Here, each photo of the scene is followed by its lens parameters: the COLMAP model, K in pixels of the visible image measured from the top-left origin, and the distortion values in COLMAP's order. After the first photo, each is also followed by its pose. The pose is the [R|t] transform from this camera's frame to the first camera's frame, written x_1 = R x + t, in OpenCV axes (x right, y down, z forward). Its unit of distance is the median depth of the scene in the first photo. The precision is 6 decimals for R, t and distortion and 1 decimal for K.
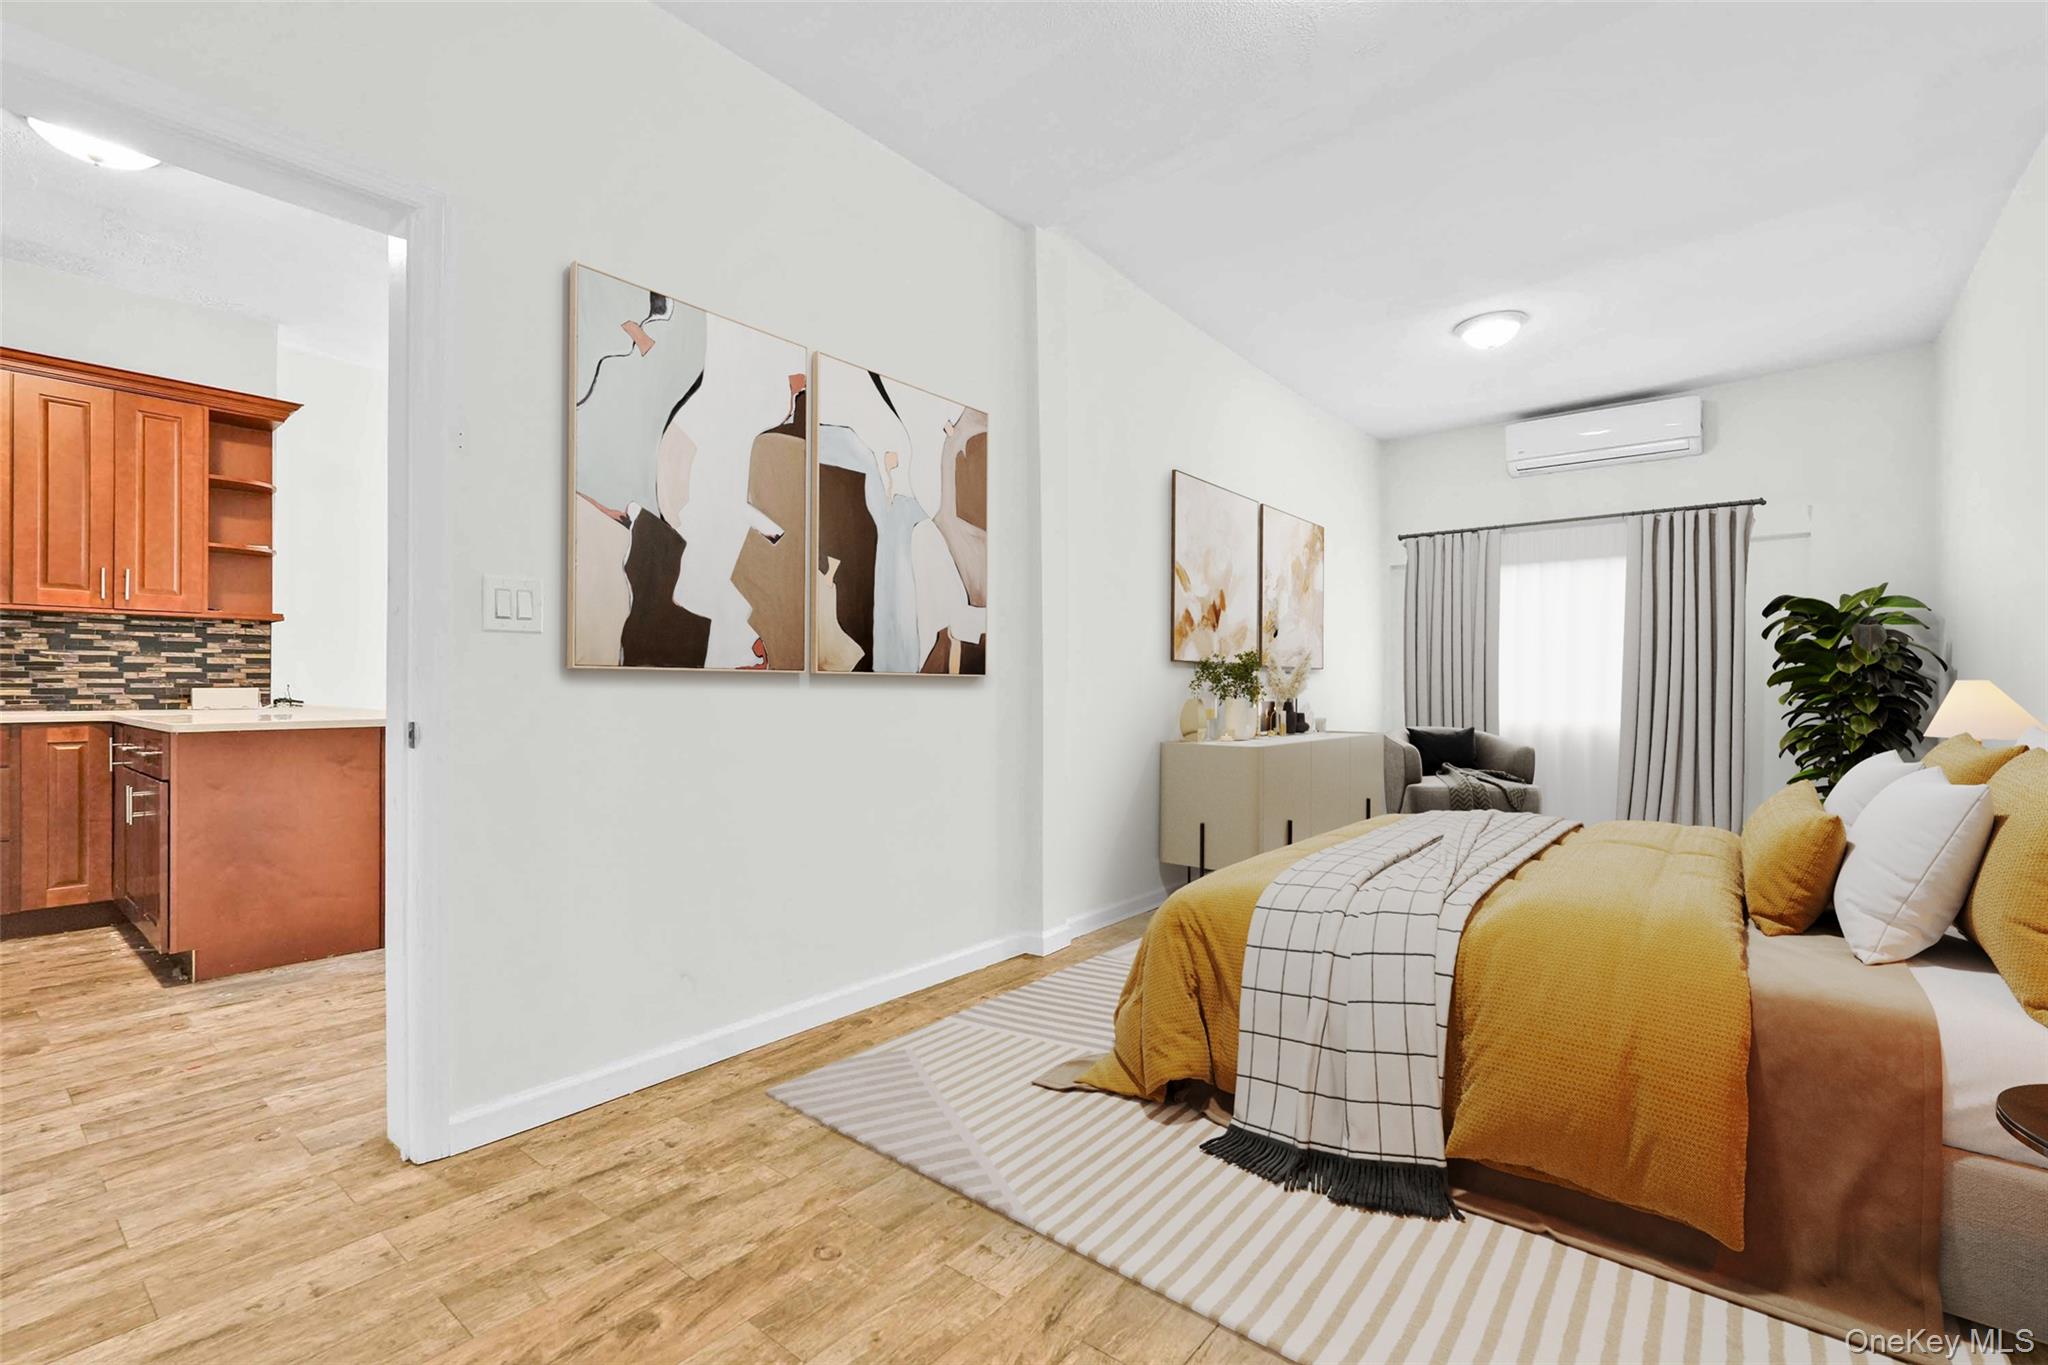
lens RADIAL K [[924.1, 0, 1014.4], [0, 924.1, 684.6], [0, 0, 1]] dist [-0.004141, 0.000797]
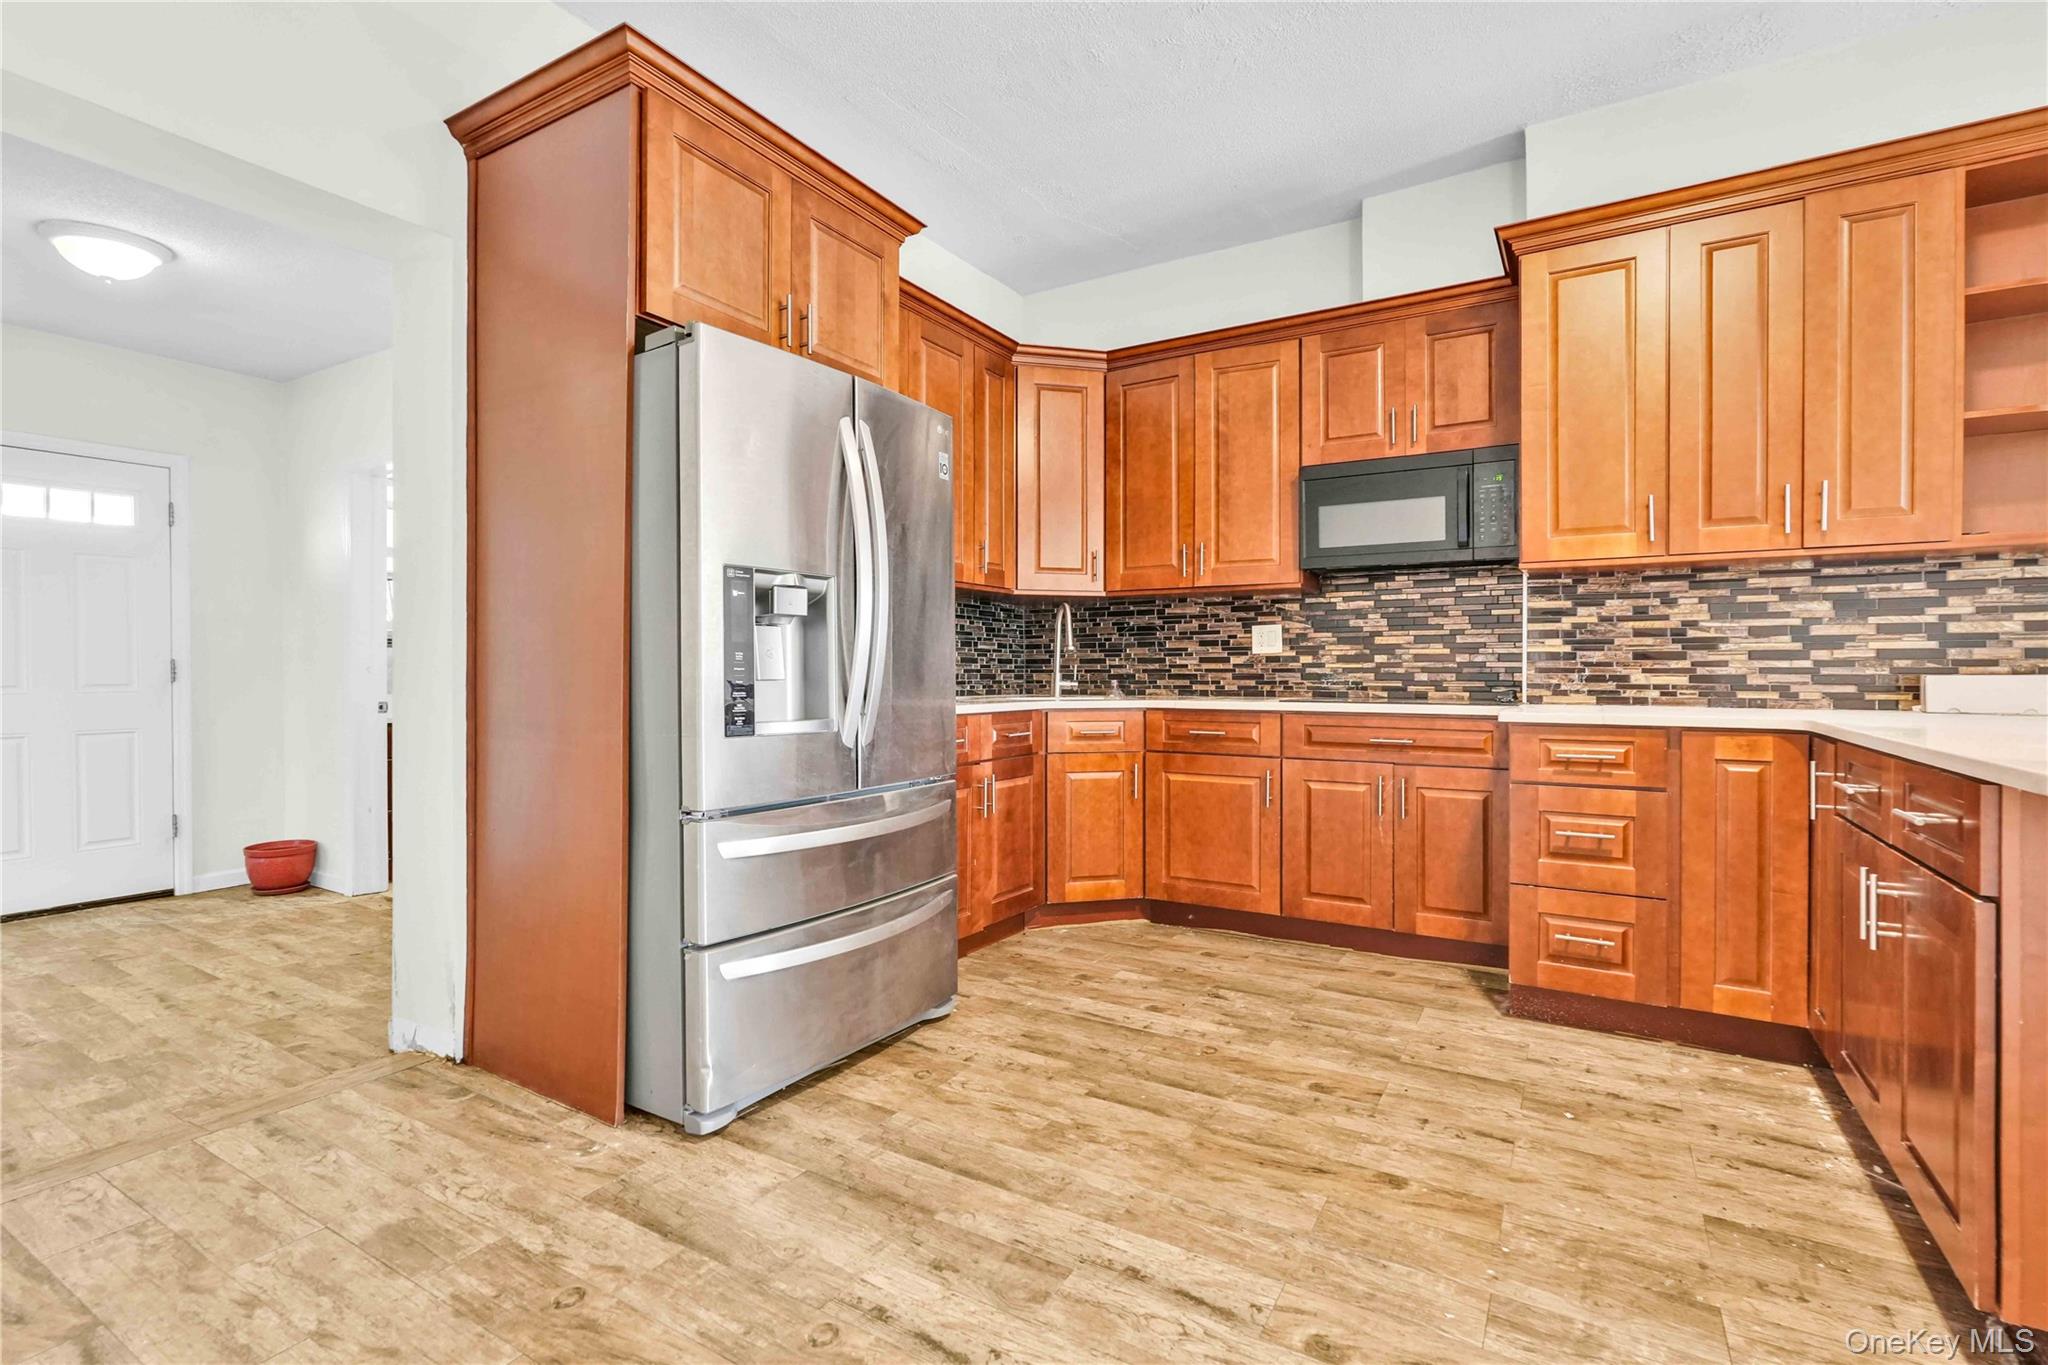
lens RADIAL K [[924.1, 0, 1014.0], [0, 924.1, 672.9], [0, 0, 1]] dist [-0.004141, 0.000797]
pose [[0.139635, 0.003149, -0.990198, -0.422172], [0.000544, 0.999995, 0.003257, -0.000100], [0.990203, -0.000993, 0.139632, 0.372501]]
